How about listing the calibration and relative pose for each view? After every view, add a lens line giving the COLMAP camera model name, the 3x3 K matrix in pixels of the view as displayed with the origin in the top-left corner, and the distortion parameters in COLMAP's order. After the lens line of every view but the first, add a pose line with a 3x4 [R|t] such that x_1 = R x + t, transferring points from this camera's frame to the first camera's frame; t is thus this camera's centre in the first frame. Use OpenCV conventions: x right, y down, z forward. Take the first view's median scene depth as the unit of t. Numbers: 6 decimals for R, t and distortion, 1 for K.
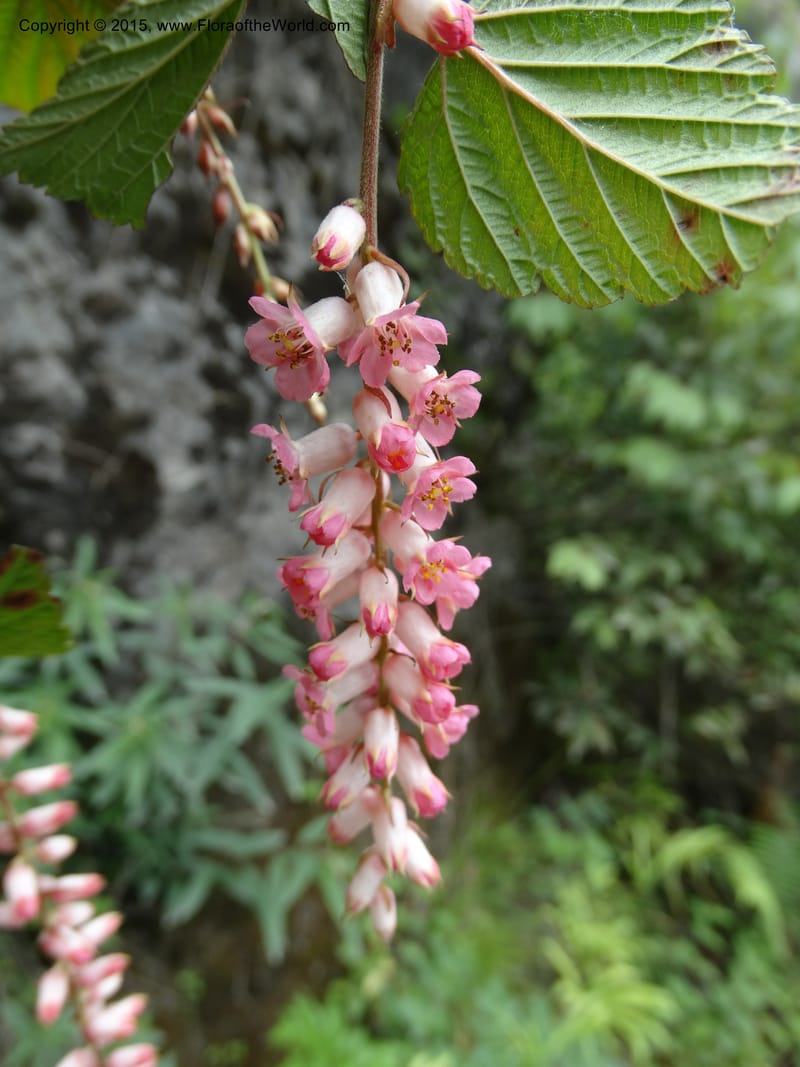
lens RADIAL K [[770.2, 0, 402.6], [0, 770.2, 539.6], [0, 0, 1]] dist [0.041346, -0.033162]
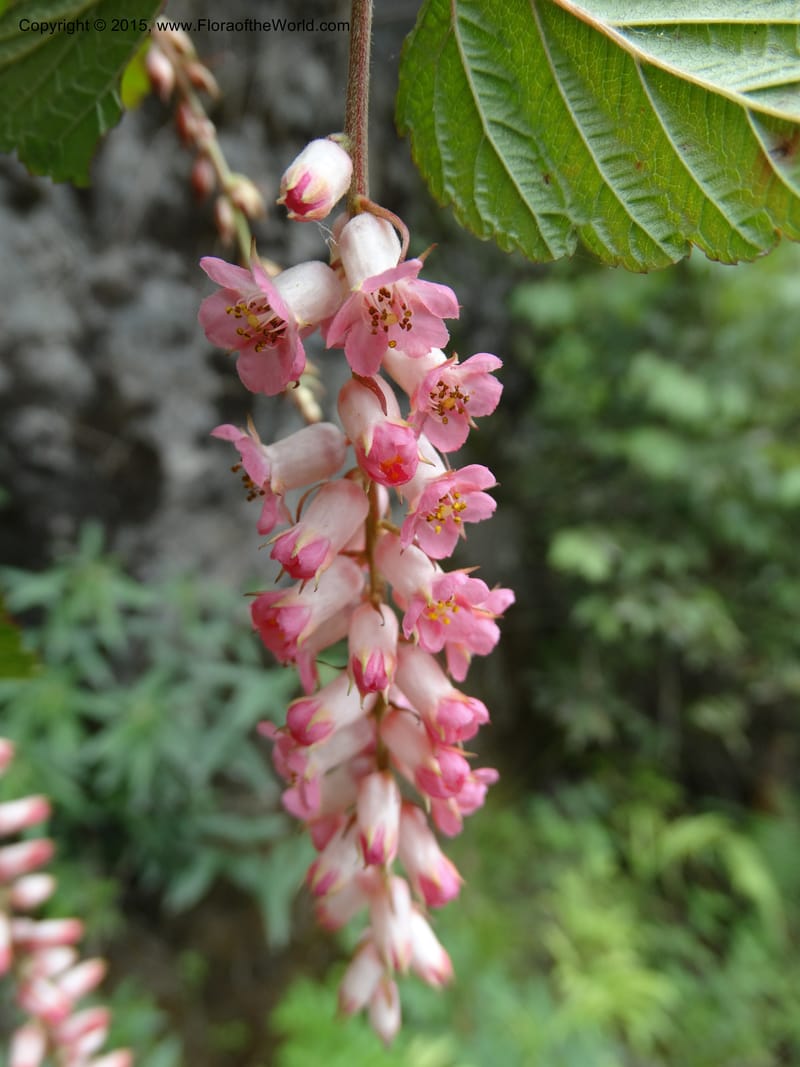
lens RADIAL K [[717.0, 0, 401.8], [0, 717.0, 527.7], [0, 0, 1]] dist [0.024369, -0.005596]
pose [[0.999889, -0.003105, -0.014581, 0.010435], [0.002891, 0.999888, -0.014667, -0.033946], [0.014625, 0.014624, 0.999786, 0.276065]]
